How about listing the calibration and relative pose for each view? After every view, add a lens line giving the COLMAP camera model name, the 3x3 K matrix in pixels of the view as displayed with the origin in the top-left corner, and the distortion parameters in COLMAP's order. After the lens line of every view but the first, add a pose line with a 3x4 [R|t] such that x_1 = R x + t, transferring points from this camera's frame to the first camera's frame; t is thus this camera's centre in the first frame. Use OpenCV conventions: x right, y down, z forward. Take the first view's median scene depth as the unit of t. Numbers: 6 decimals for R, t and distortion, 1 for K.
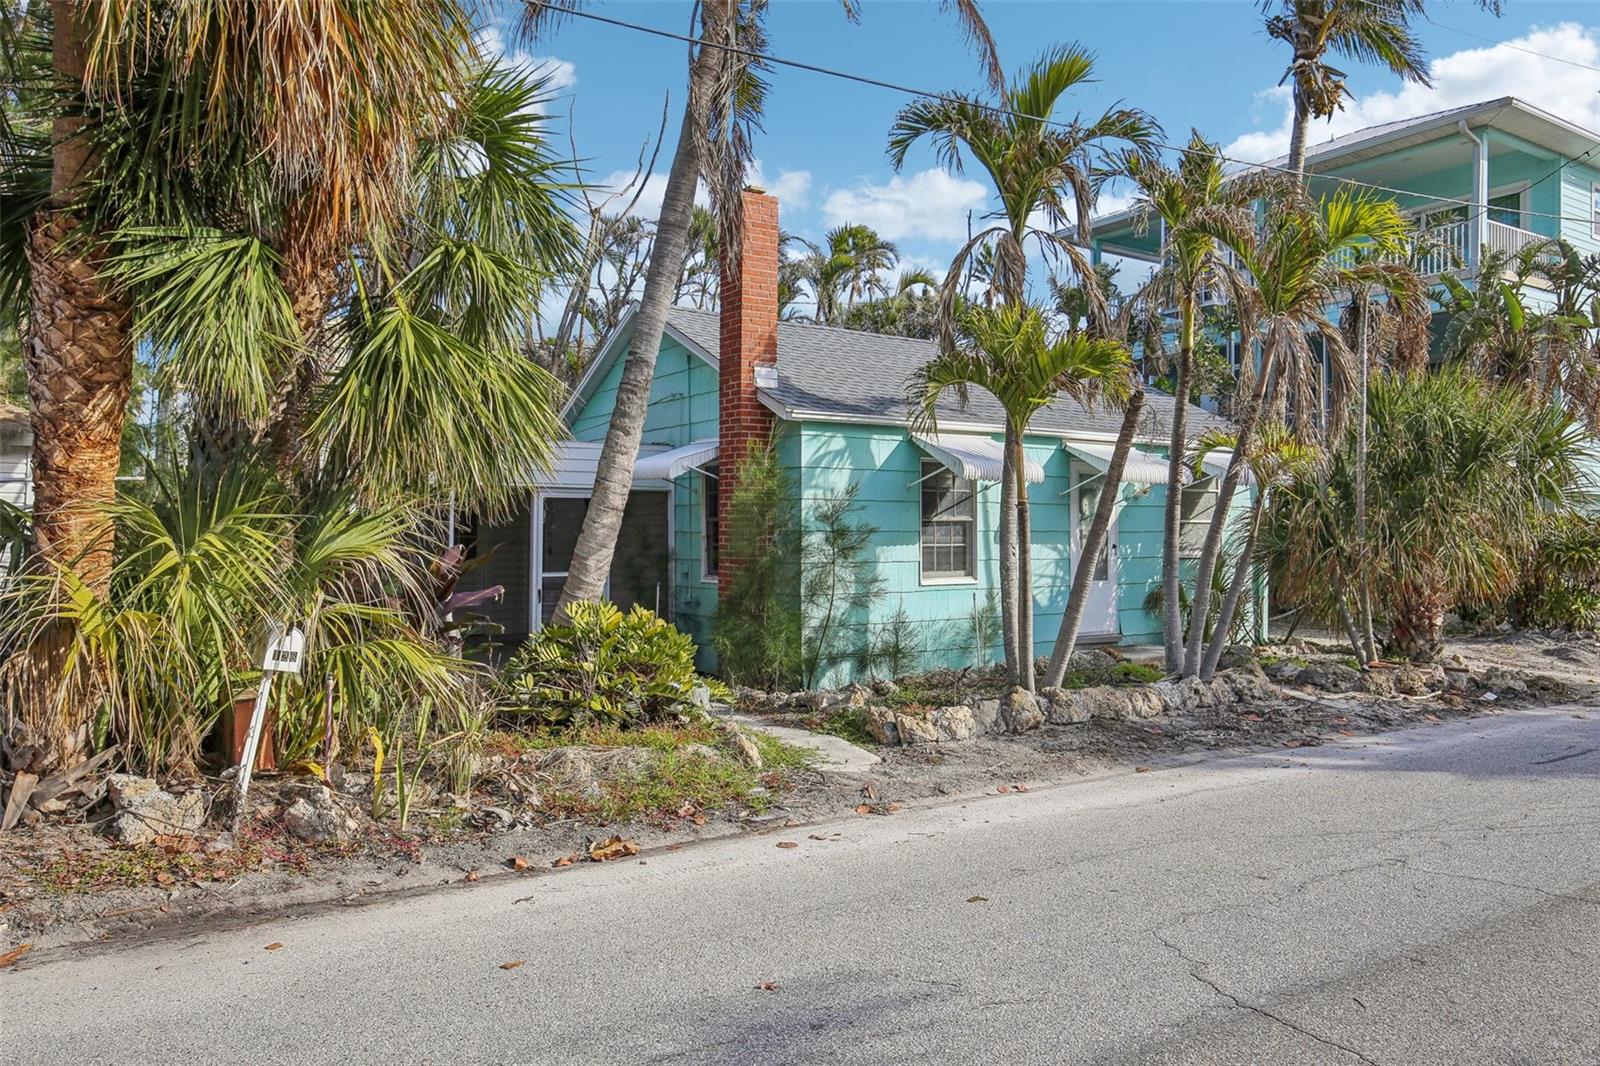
lens RADIAL K [[1098.2, 0, 799.6], [0, 1098.2, 533.1], [0, 0, 1]] dist [0.001831, 0.000376]
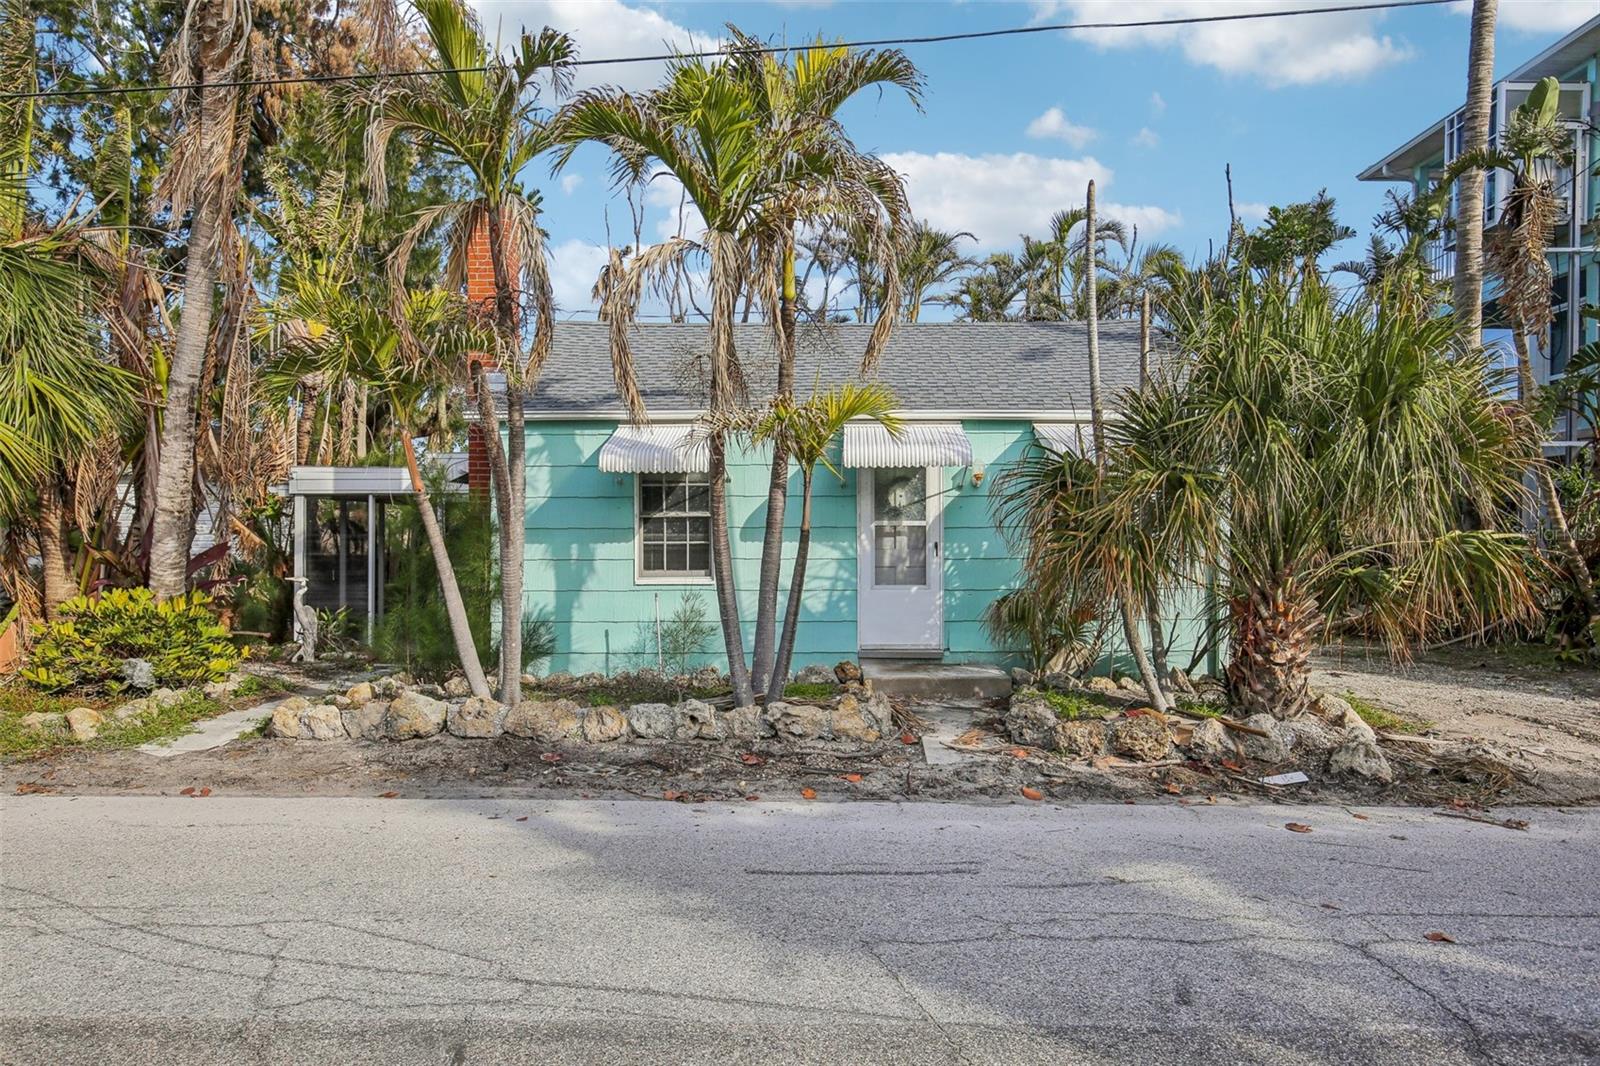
lens RADIAL K [[979.0, 0, 799.9], [0, 979.0, 536.9], [0, 0, 1]] dist [-0.003065, -0.000387]
pose [[0.834776, -0.004958, -0.550568, 0.674649], [0.003339, 0.999987, -0.003942, 0.009743], [0.550580, 0.001452, 0.834781, 0.354433]]
